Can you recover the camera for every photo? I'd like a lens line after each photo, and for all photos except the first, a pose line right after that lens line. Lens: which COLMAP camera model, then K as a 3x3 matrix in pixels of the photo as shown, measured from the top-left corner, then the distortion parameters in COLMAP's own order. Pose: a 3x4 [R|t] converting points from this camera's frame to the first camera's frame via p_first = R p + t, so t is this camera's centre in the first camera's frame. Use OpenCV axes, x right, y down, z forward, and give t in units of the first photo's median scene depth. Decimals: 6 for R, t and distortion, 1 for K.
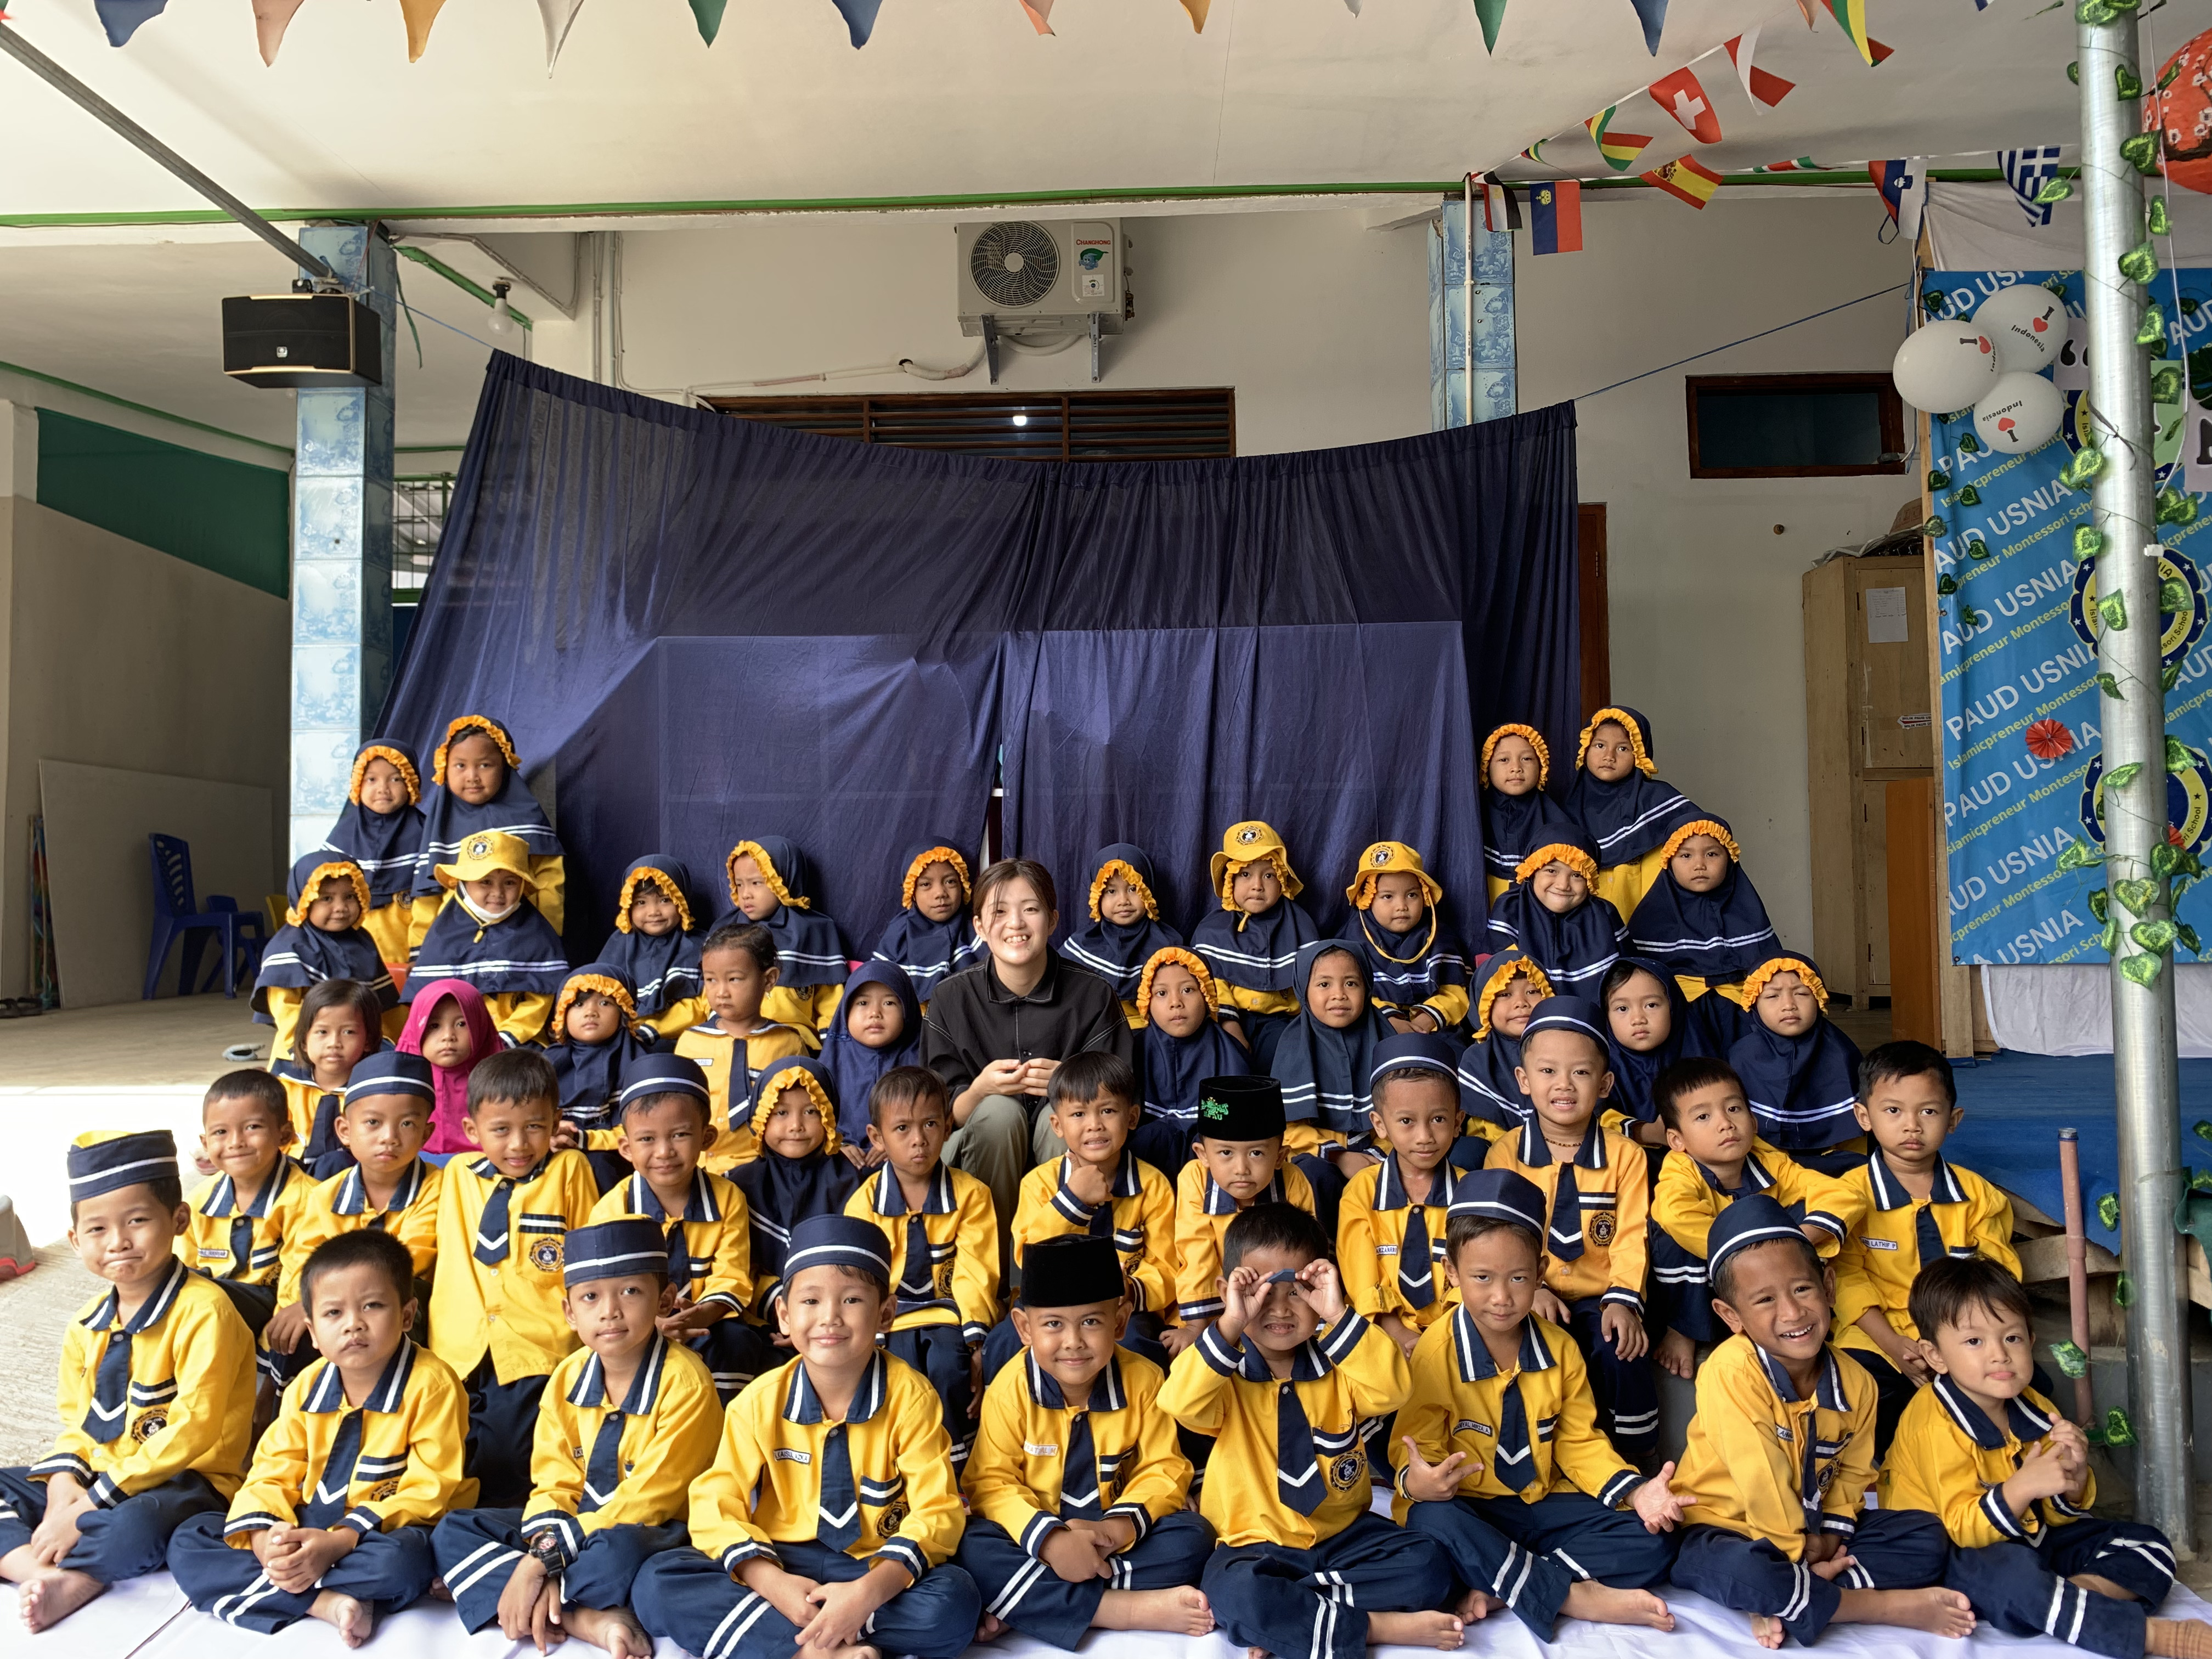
lens RADIAL K [[1688.4, 0, 1106.0], [0, 1688.4, 829.5], [0, 0, 1]] dist [-0.001518, -0.000020]
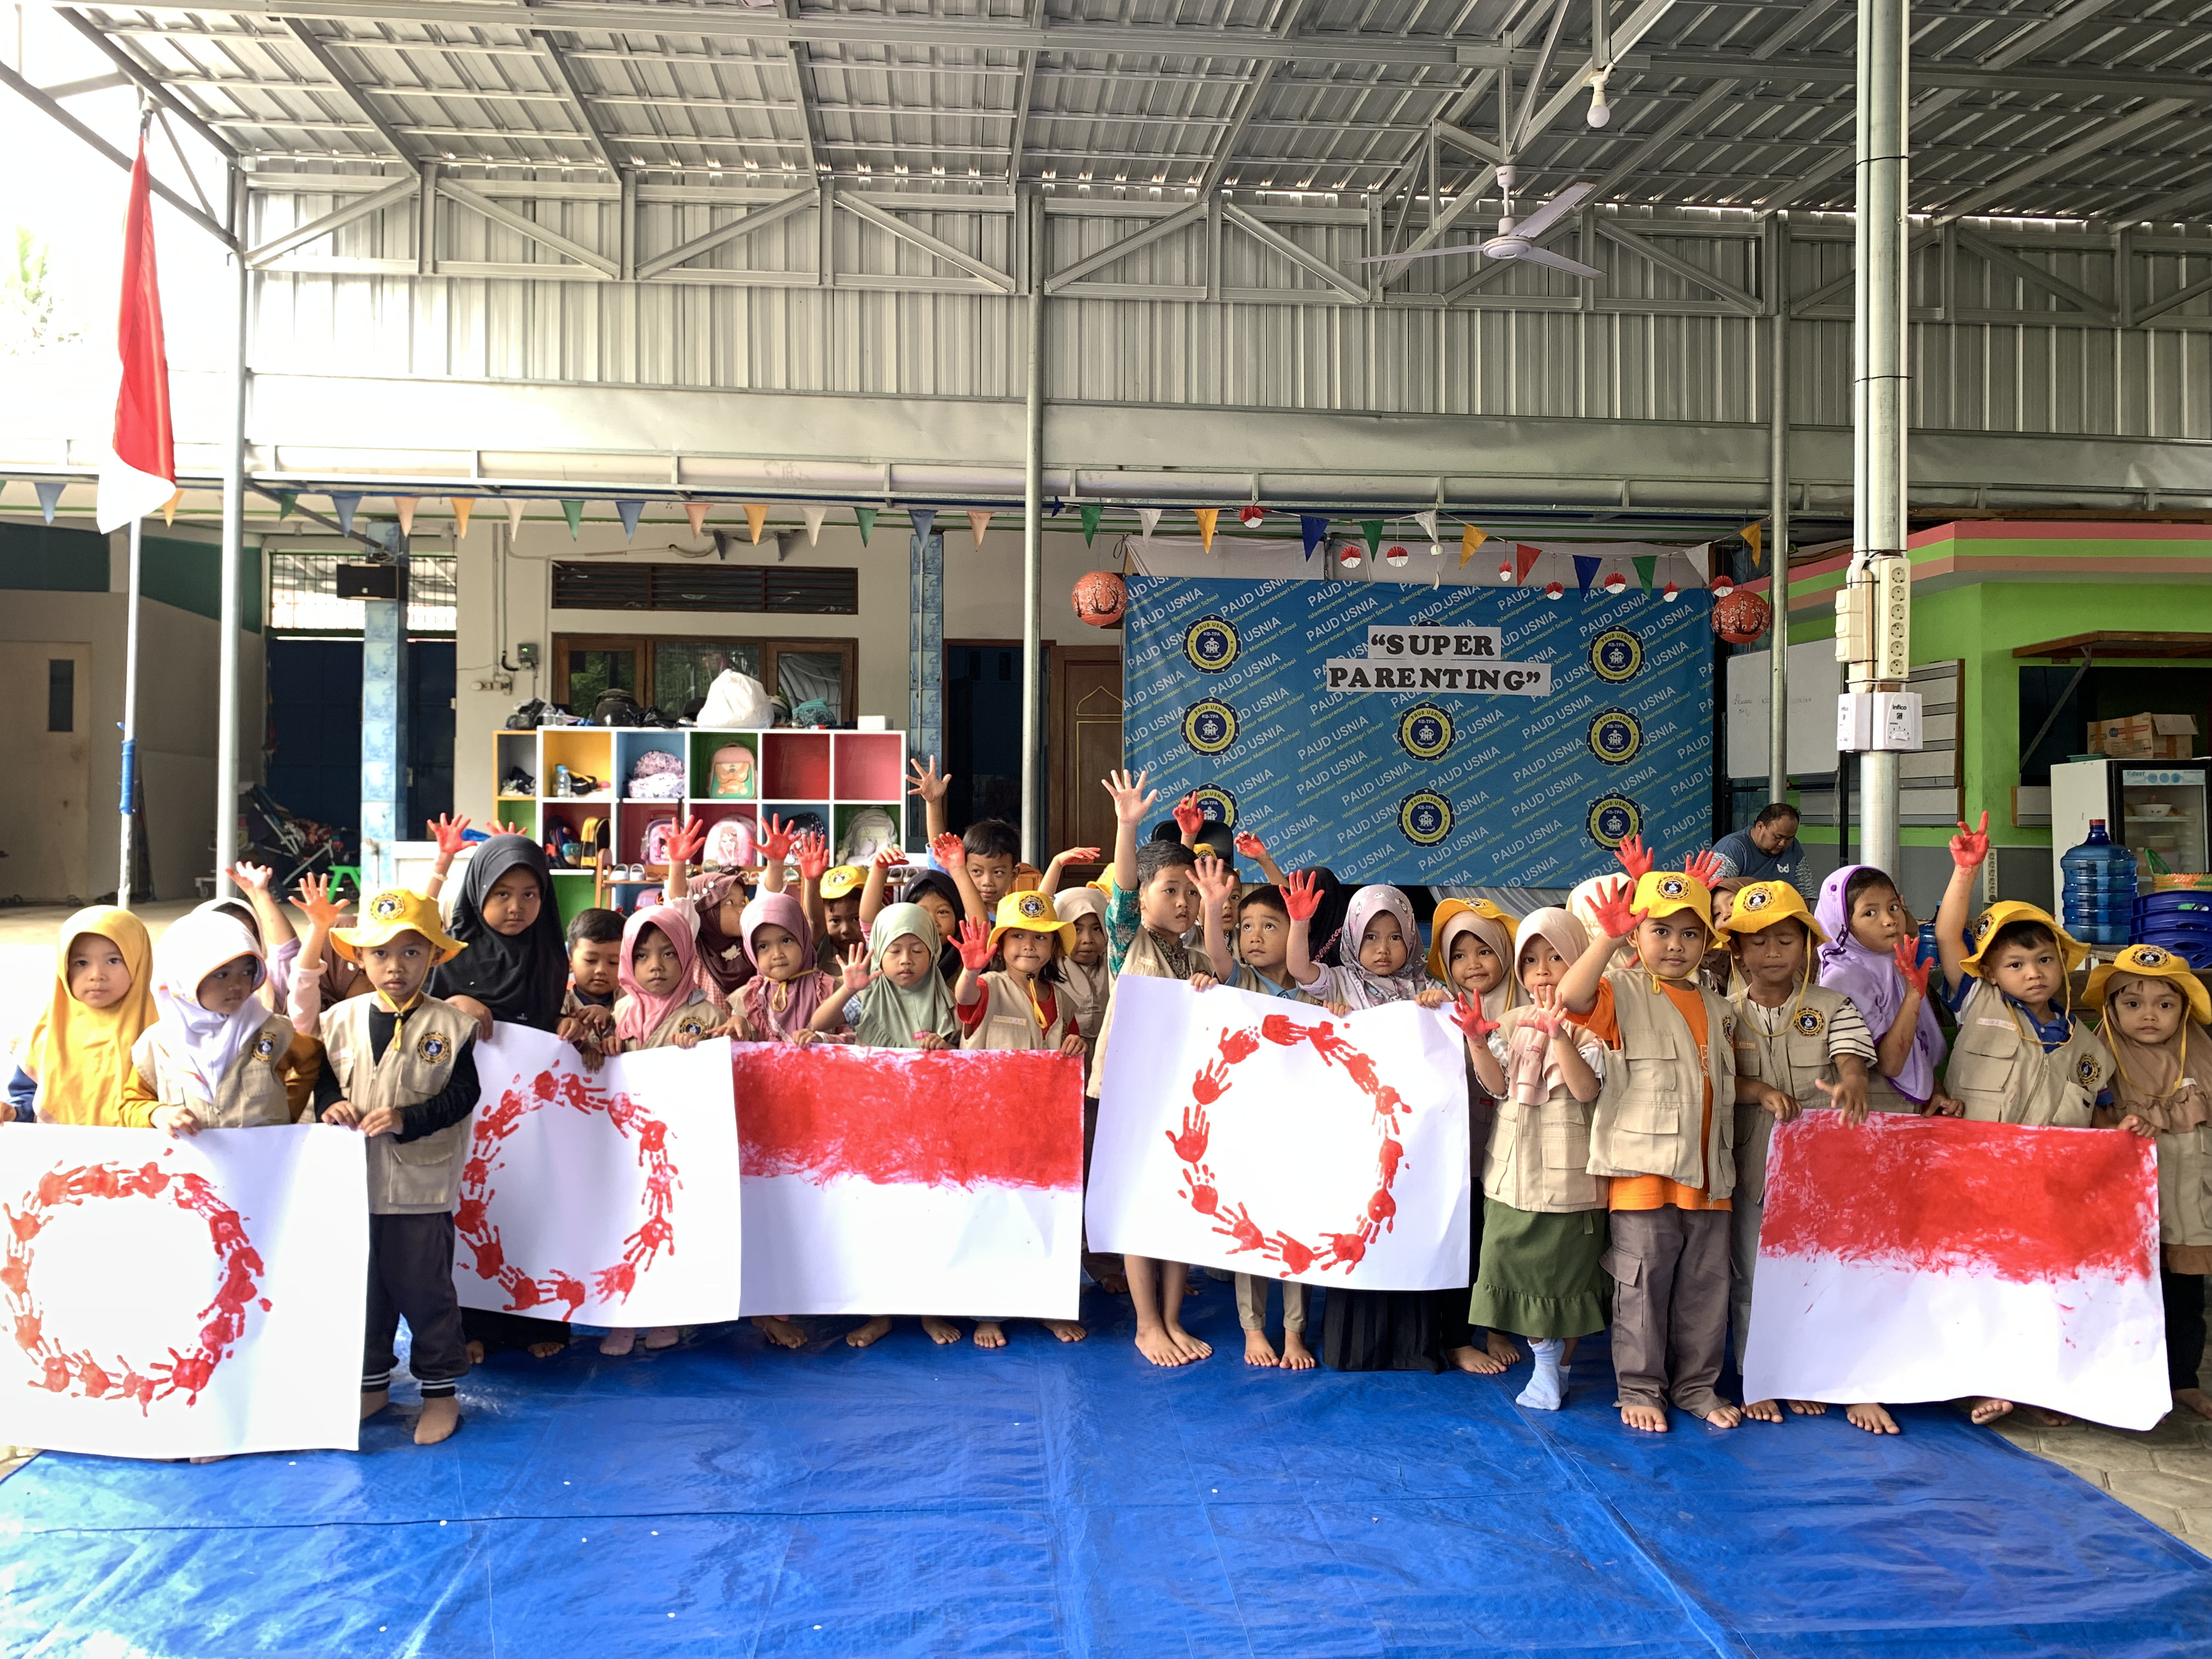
lens RADIAL K [[1688.4, 0, 1106.0], [0, 1688.4, 829.5], [0, 0, 1]] dist [-0.001518, -0.000020]
pose [[0.994260, 0.016176, 0.105761, 0.160275], [-0.020573, 0.998963, 0.040612, -0.058177], [-0.104994, -0.042555, 0.993562, -0.876761]]
